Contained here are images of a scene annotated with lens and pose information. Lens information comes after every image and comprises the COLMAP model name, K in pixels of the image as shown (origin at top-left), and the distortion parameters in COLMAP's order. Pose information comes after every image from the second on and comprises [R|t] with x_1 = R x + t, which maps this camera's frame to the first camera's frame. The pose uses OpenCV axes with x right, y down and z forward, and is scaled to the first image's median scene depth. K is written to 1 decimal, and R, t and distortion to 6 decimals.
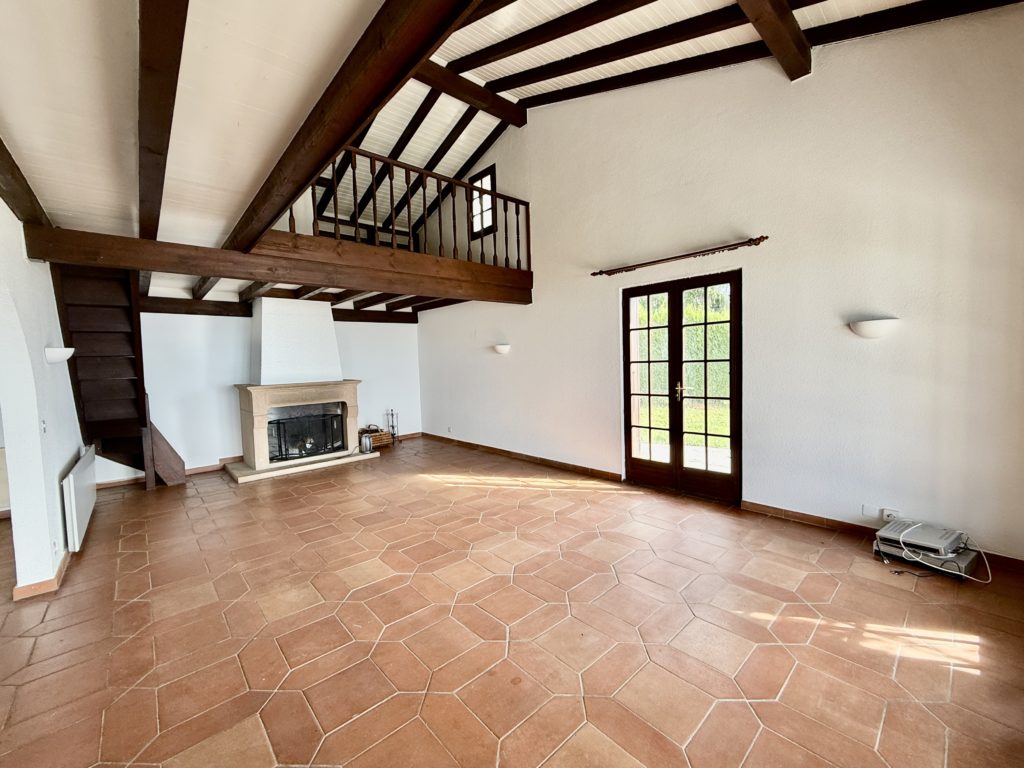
lens RADIAL K [[413.2, 0, 511.9], [0, 413.2, 383.7], [0, 0, 1]] dist [0.000501, 0.000071]
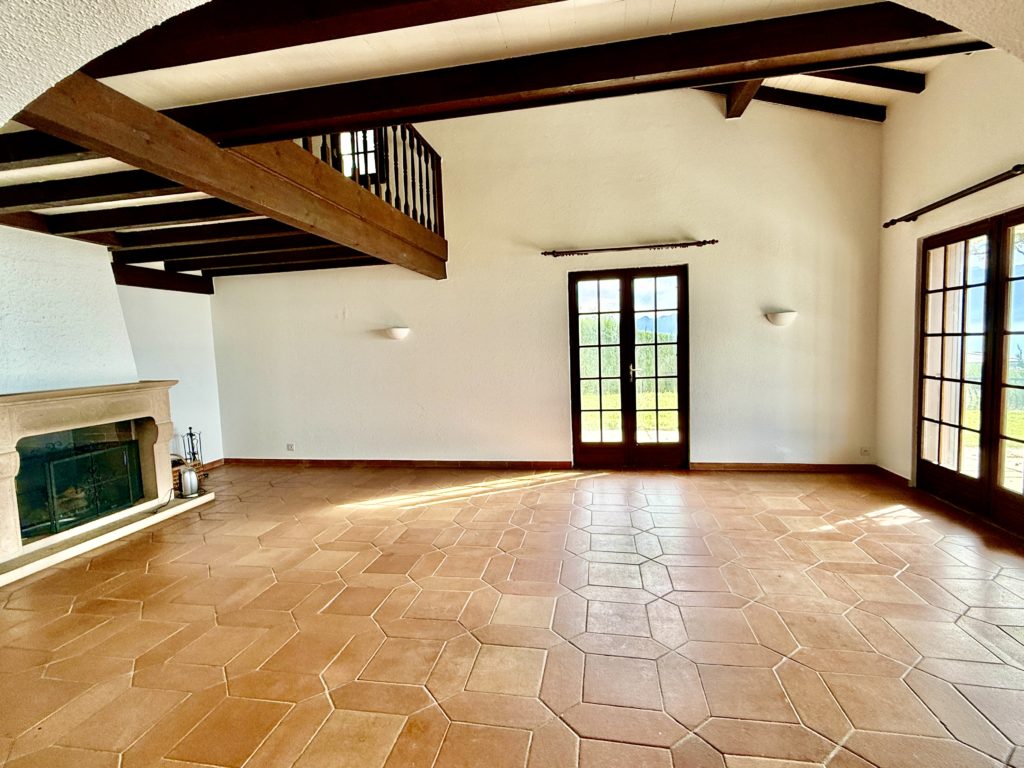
lens RADIAL K [[482.0, 0, 512.2], [0, 482.0, 382.9], [0, 0, 1]] dist [-0.001994, 0.000485]
pose [[0.795830, -0.045186, 0.603832, -0.569290], [0.046705, 0.998822, 0.013189, 0.012956], [-0.603717, 0.017705, 0.797002, 0.183540]]
